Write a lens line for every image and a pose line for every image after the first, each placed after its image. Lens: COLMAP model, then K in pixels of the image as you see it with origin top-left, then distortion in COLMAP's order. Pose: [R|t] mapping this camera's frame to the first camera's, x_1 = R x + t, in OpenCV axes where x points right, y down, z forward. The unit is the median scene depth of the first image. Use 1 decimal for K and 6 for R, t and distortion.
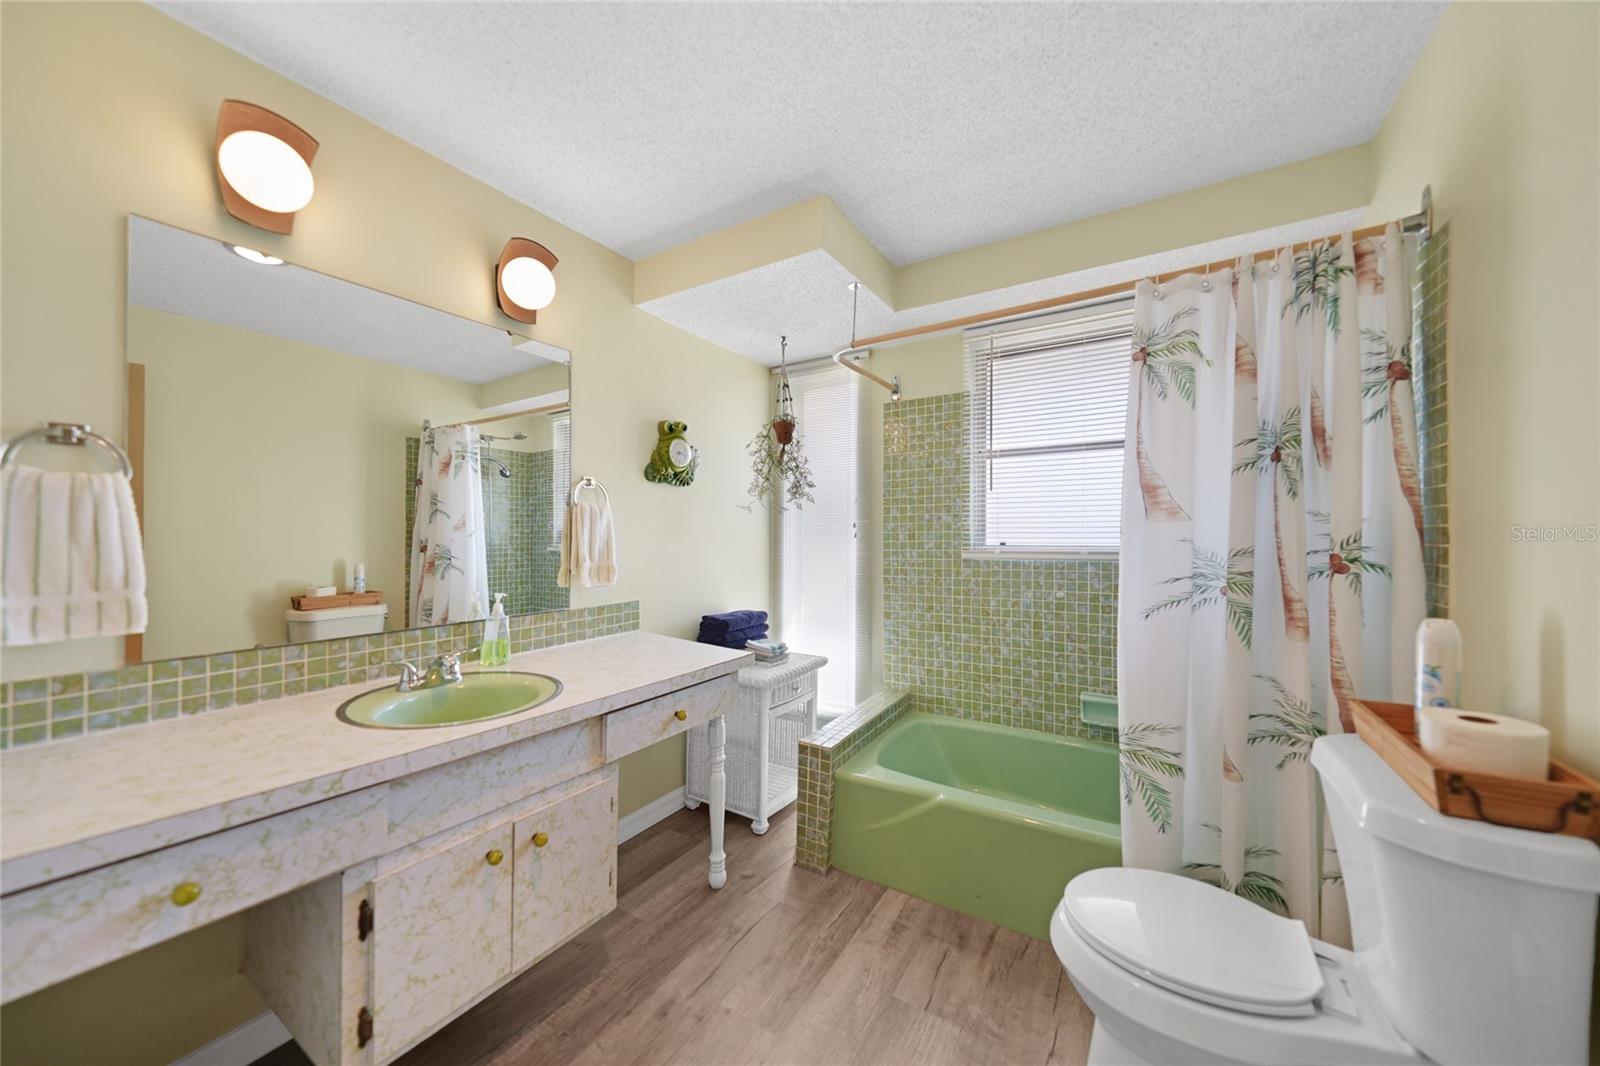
lens RADIAL K [[560.4, 0, 803.3], [0, 560.4, 533.4], [0, 0, 1]] dist [-0.007642, -0.000736]
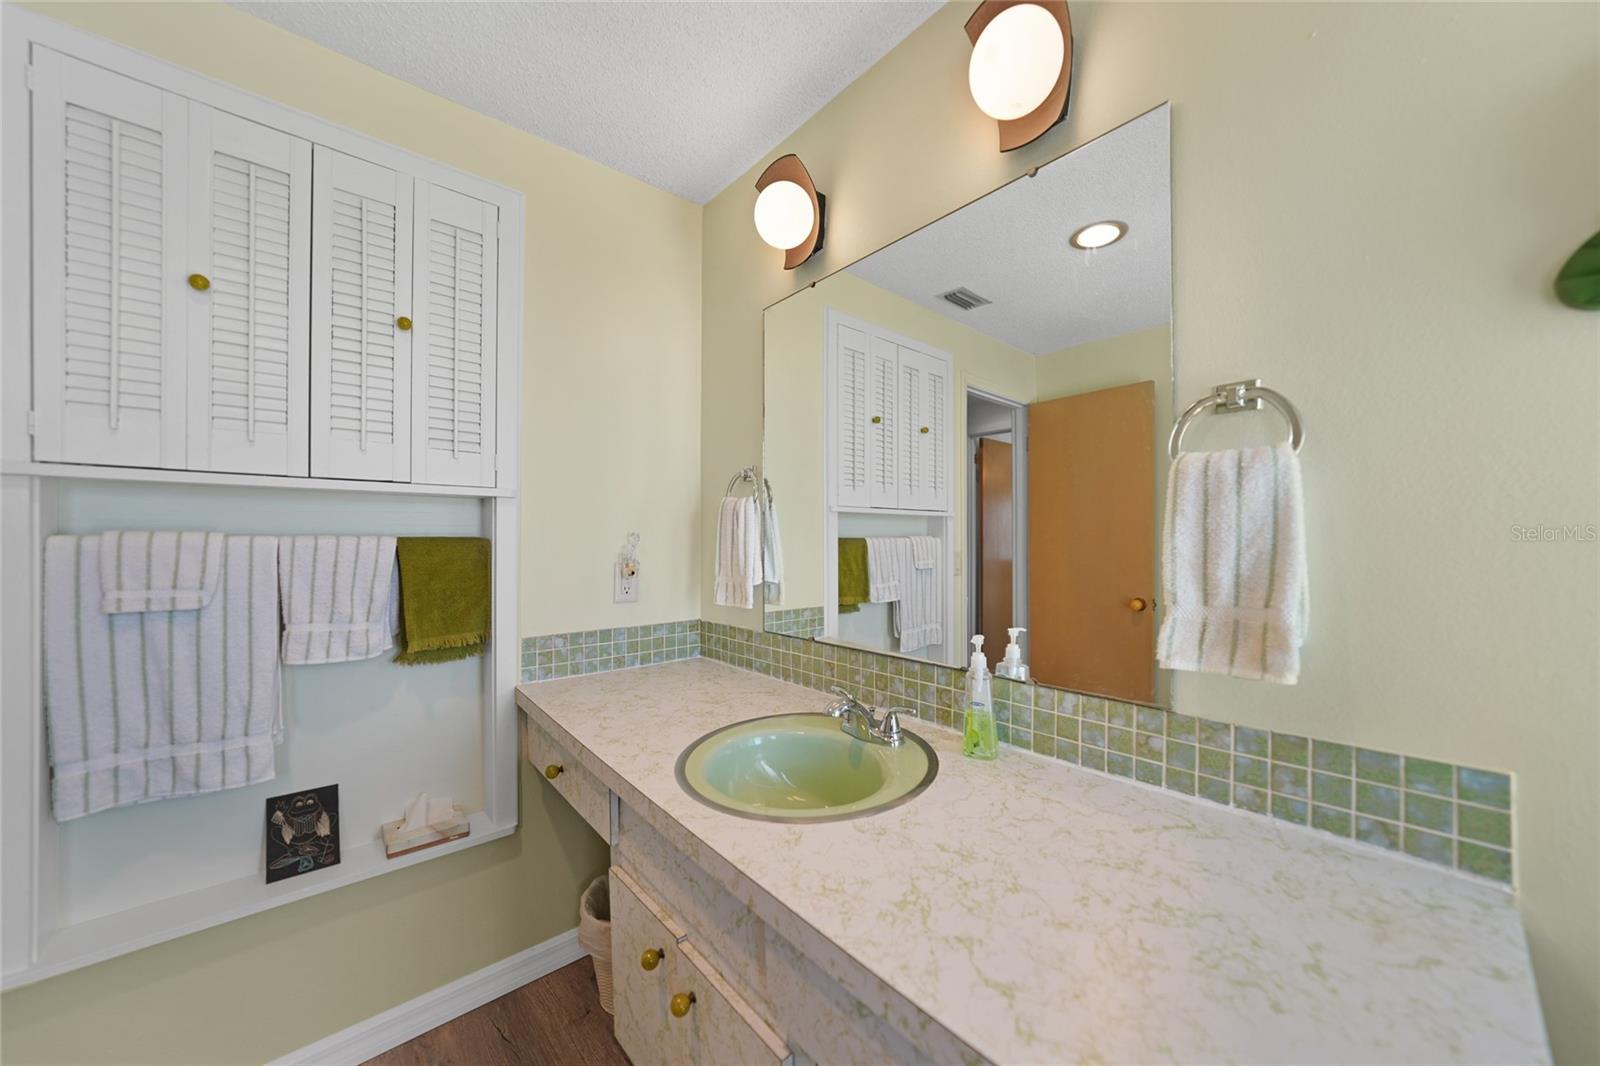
lens RADIAL K [[560.4, 0, 799.4], [0, 560.4, 536.7], [0, 0, 1]] dist [-0.007642, -0.000736]
pose [[-0.285604, -0.008229, -0.958312, 0.075399], [0.003510, 0.999947, -0.009633, 0.006723], [0.958341, -0.006114, -0.285560, 0.921180]]
